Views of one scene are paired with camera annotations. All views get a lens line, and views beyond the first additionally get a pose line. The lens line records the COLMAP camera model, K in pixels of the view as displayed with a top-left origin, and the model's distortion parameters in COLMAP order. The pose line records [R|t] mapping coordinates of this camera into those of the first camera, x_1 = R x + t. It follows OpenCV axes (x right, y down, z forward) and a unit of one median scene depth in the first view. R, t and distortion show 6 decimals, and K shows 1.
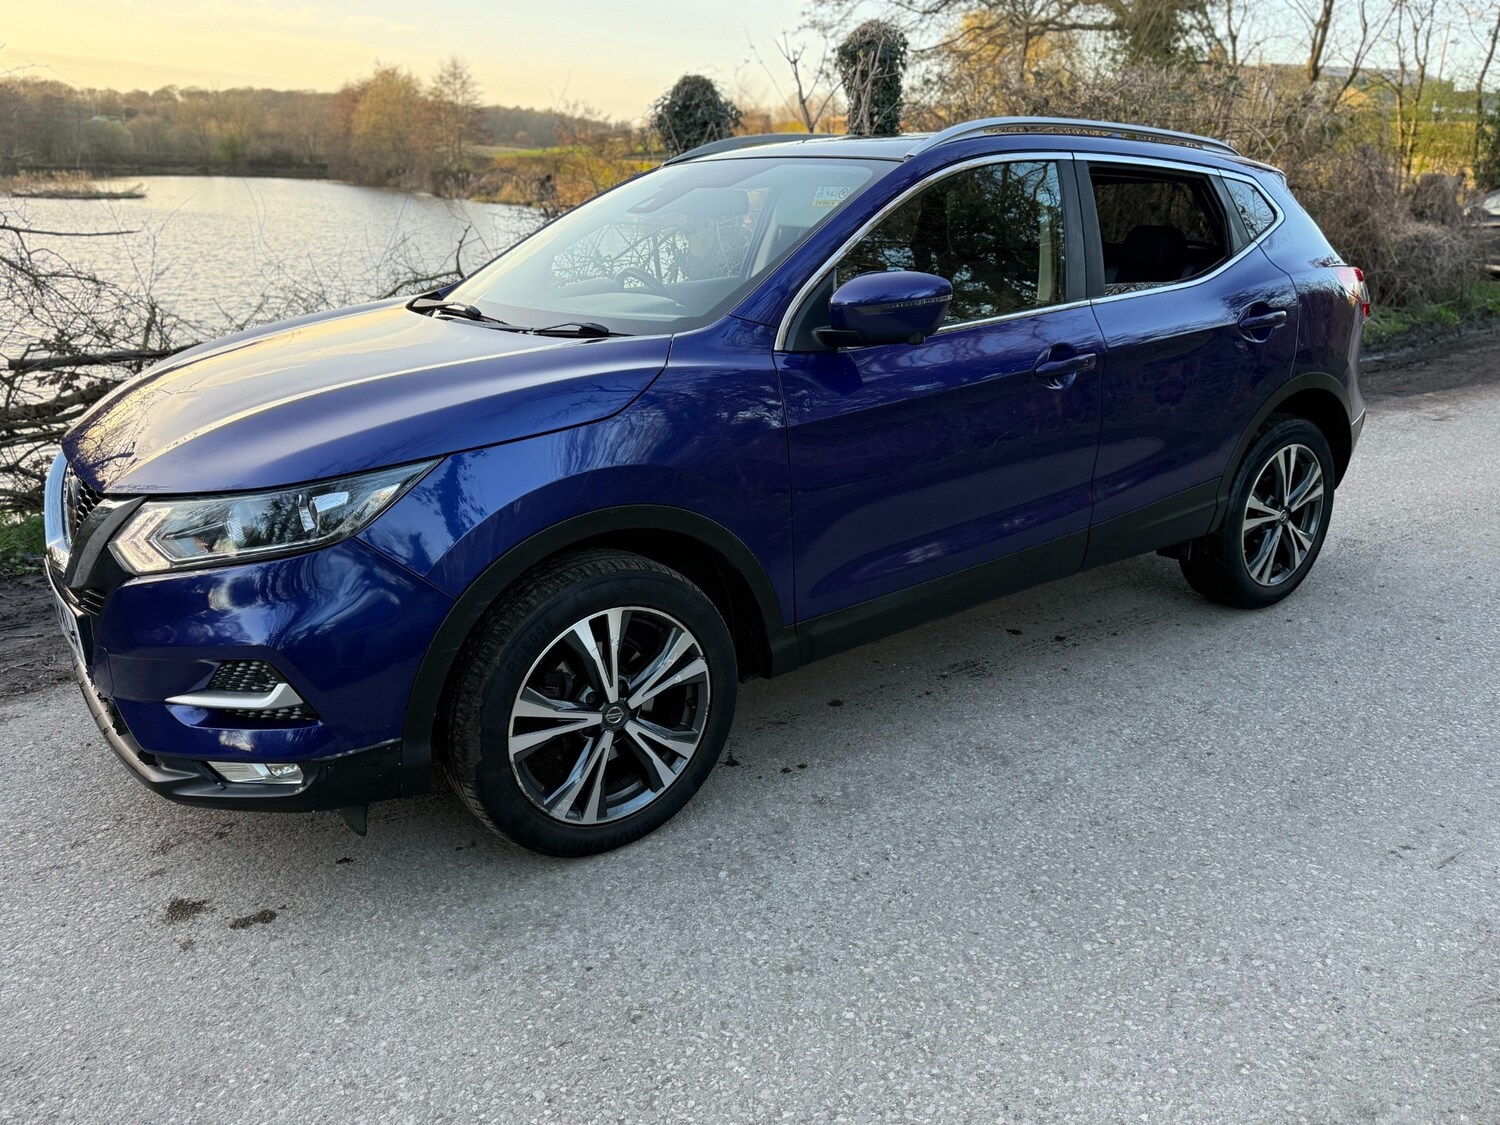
lens RADIAL K [[1110.3, 0, 779.4], [0, 1110.3, 555.8], [0, 0, 1]] dist [0.024011, -0.025614]
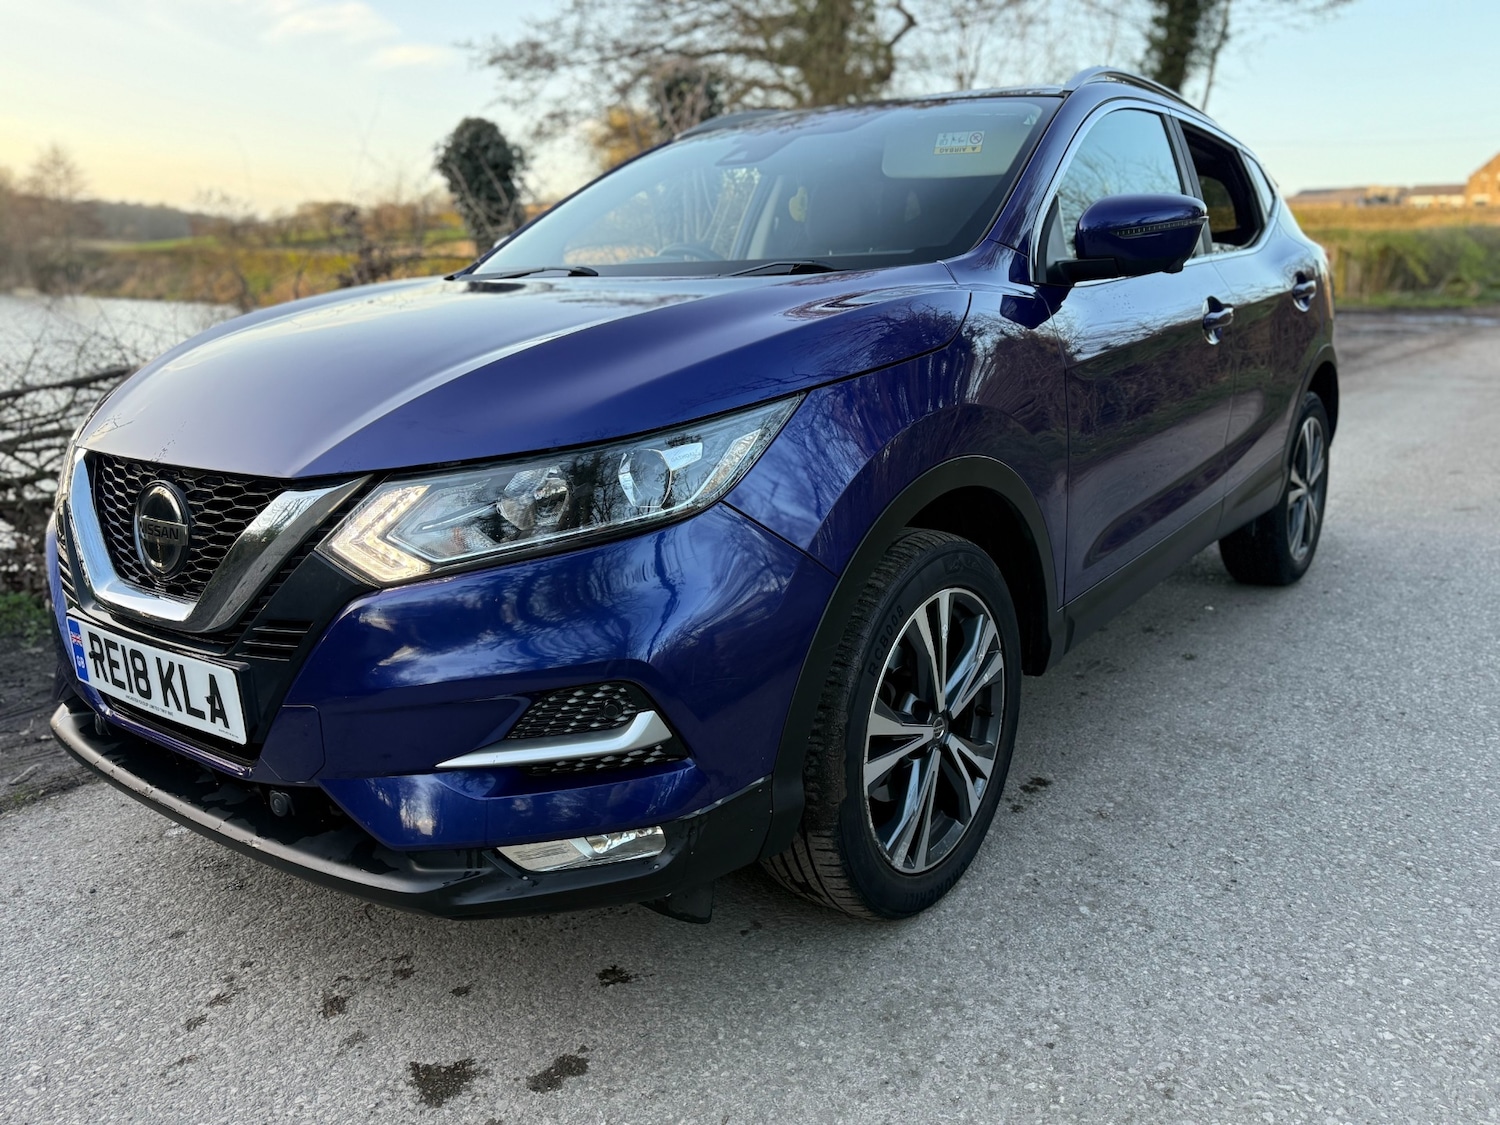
lens RADIAL K [[1108.7, 0, 719.5], [0, 1108.7, 569.6], [0, 0, 1]] dist [0.060493, -0.085446]
pose [[0.962770, -0.083304, 0.257167, -0.398006], [0.101040, 0.993276, -0.056518, 0.048051], [-0.250729, 0.080398, 0.964713, 0.208187]]
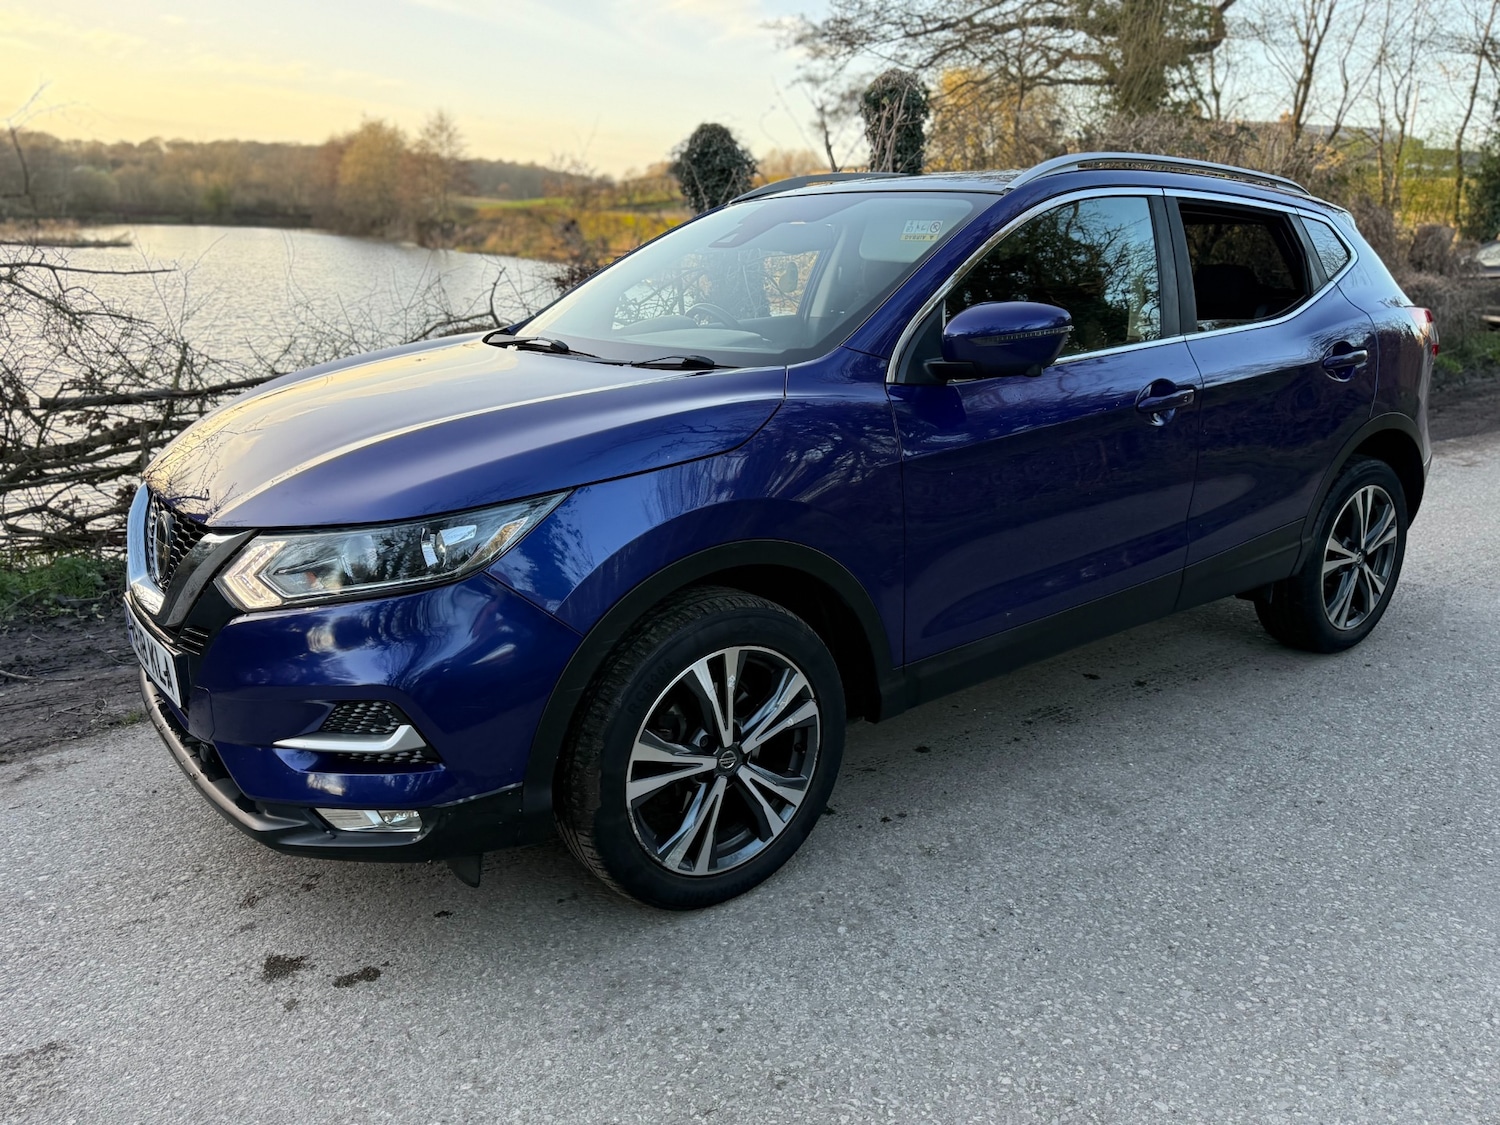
lens RADIAL K [[1108.0, 0, 750.0], [0, 1108.0, 562.5], [0, 0, 1]] dist [0.027712, -0.032741]
pose [[0.999966, 0.002114, 0.008024, -0.110496], [-0.001800, 0.999242, -0.038893, 0.008420], [-0.008101, 0.038877, 0.999211, 0.031117]]
